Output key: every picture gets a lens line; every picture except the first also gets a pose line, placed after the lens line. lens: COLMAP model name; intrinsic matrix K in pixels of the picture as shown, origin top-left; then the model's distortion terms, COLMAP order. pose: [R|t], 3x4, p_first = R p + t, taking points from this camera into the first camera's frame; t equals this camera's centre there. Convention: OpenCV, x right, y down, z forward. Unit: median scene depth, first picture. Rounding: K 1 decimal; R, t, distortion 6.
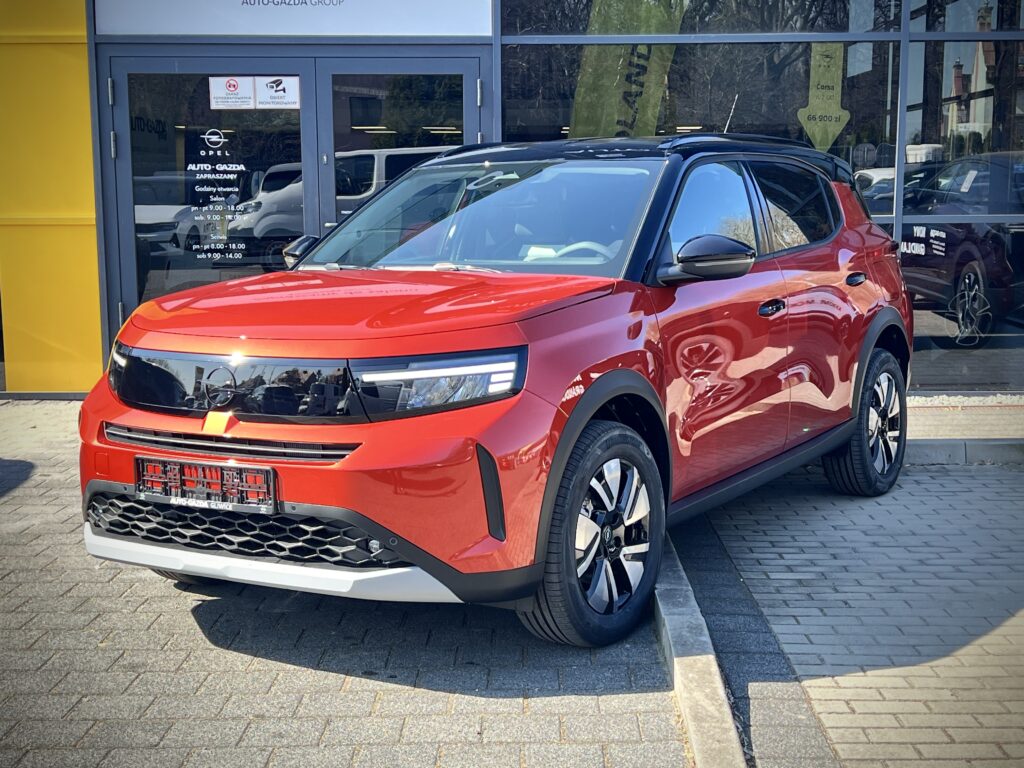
lens RADIAL K [[1426.7, 0, 536.3], [0, 1426.7, 389.1], [0, 0, 1]] dist [0.062582, 0.000000]
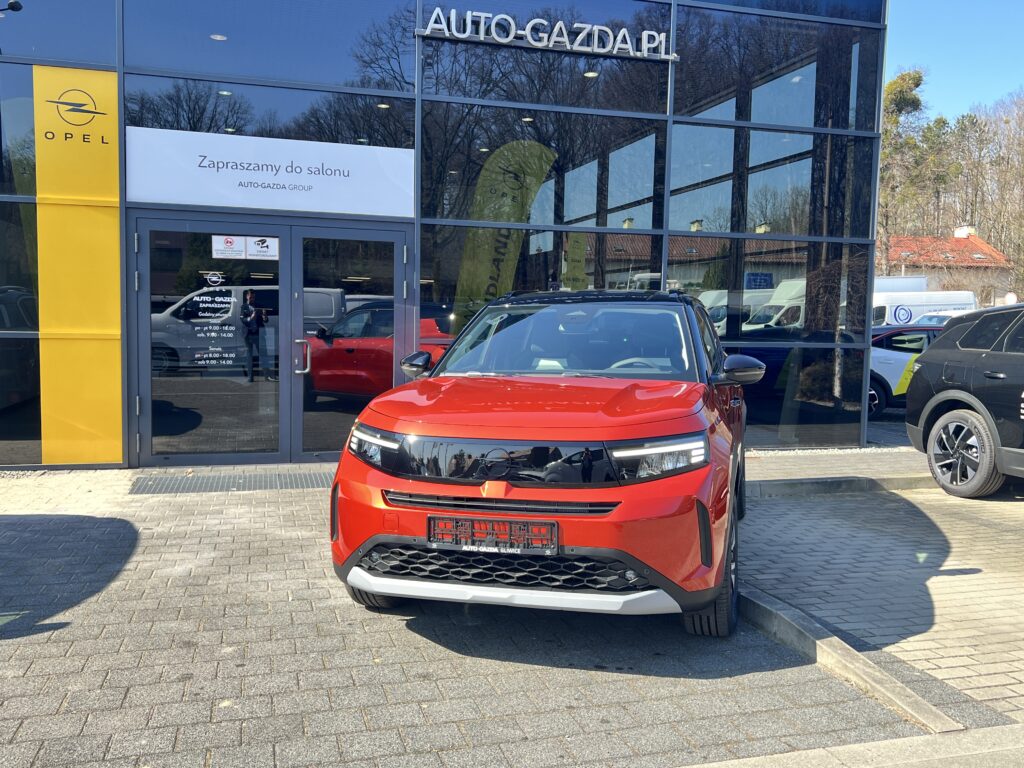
lens RADIAL K [[917.4, 0, 528.8], [0, 917.4, 380.9], [0, 0, 1]] dist [0.047712, -0.072689]
pose [[0.958272, 0.002730, 0.285845, -0.318695], [0.017891, 0.997421, -0.069507, -0.013022], [-0.285298, 0.071720, 0.955752, 0.104574]]
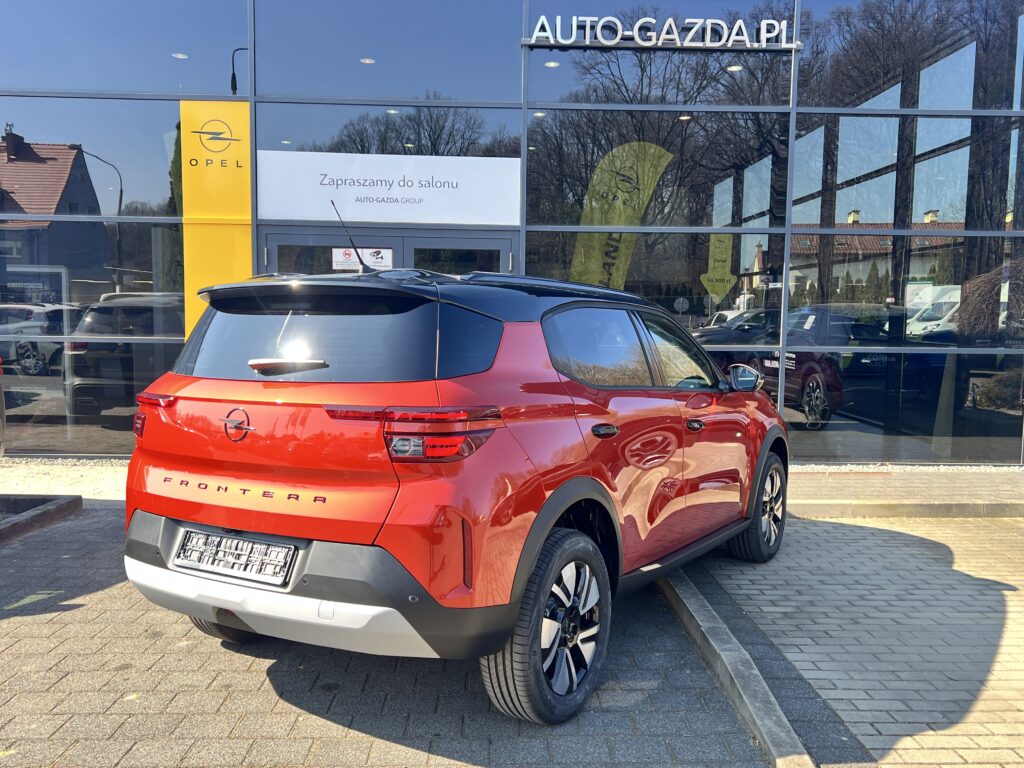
lens RADIAL K [[894.1, 0, 525.9], [0, 894.1, 391.0], [0, 0, 1]] dist [0.046933, -0.063772]
pose [[0.999201, 0.014077, 0.037393, -0.097048], [-0.012001, 0.998405, -0.055170, -0.030031], [-0.038110, 0.054678, 0.997777, 0.100005]]
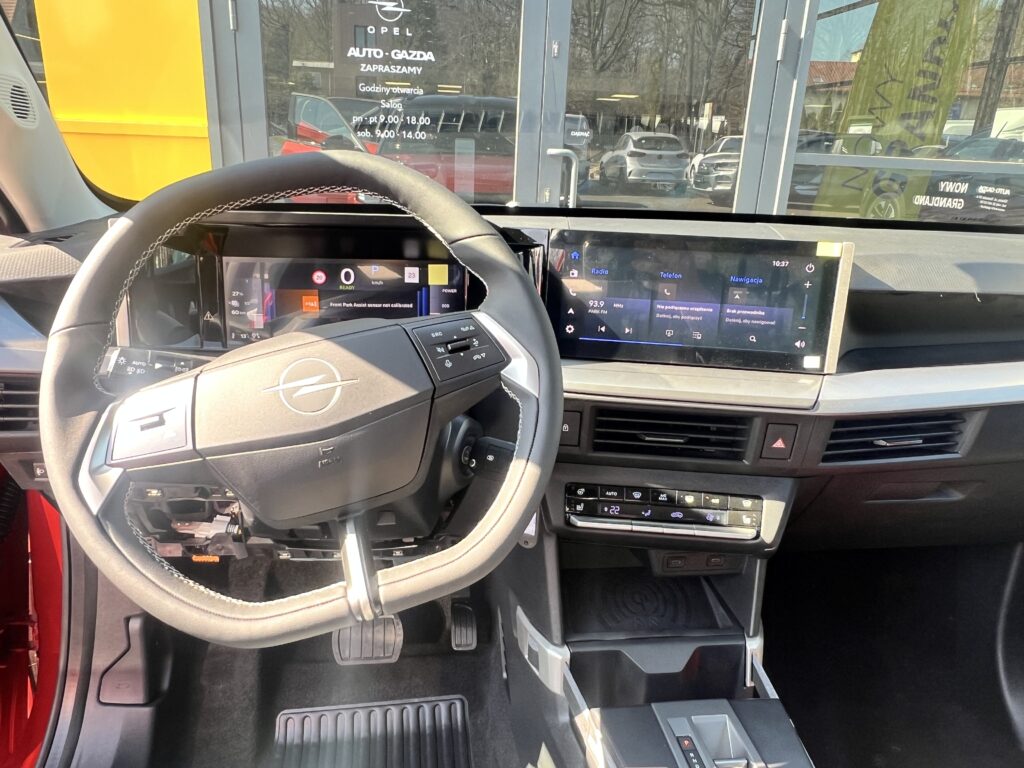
lens RADIAL K [[739.9, 0, 506.1], [0, 739.9, 390.0], [0, 0, 1]] dist [-0.003880, 0.002296]
pose [[0.994655, 0.014713, 0.102203, -0.346451], [-0.032937, 0.983298, 0.178998, -0.112559], [-0.097862, -0.181407, 0.978527, 1.083659]]
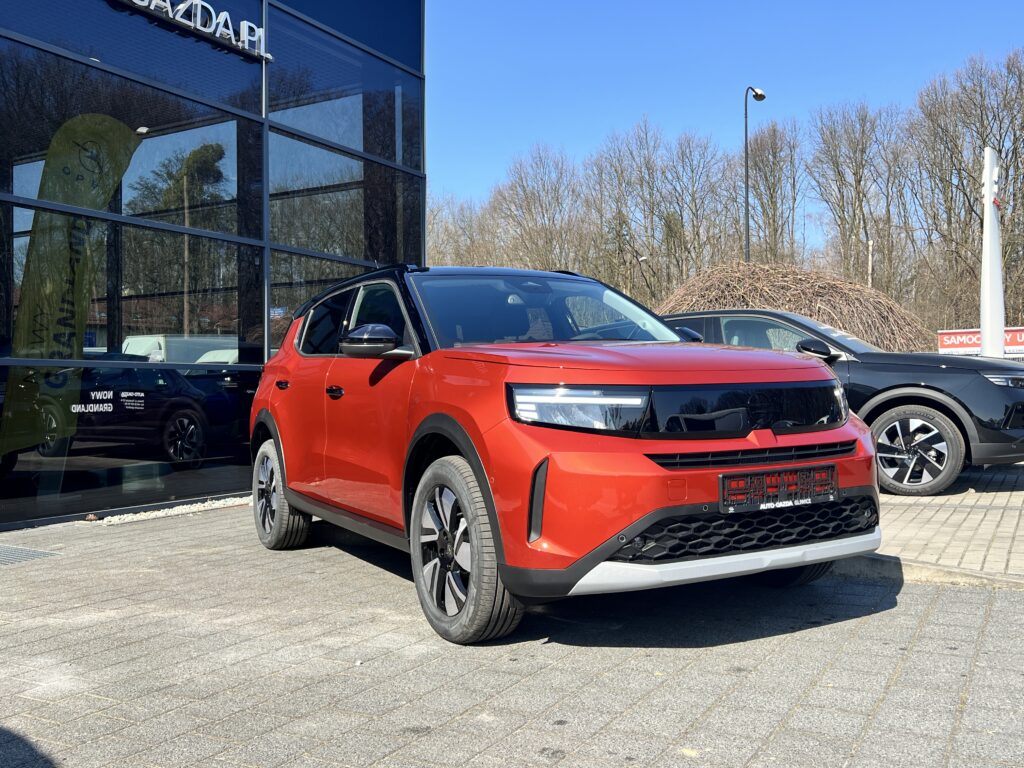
lens RADIAL K [[917.4, 0, 520.9], [0, 917.4, 381.7], [0, 0, 1]] dist [0.047712, -0.072689]
pose [[0.502721, 0.005807, 0.864429, -0.715682], [0.133447, 0.987469, -0.084242, 0.010474], [-0.854086, 0.157706, 0.495646, 0.562146]]
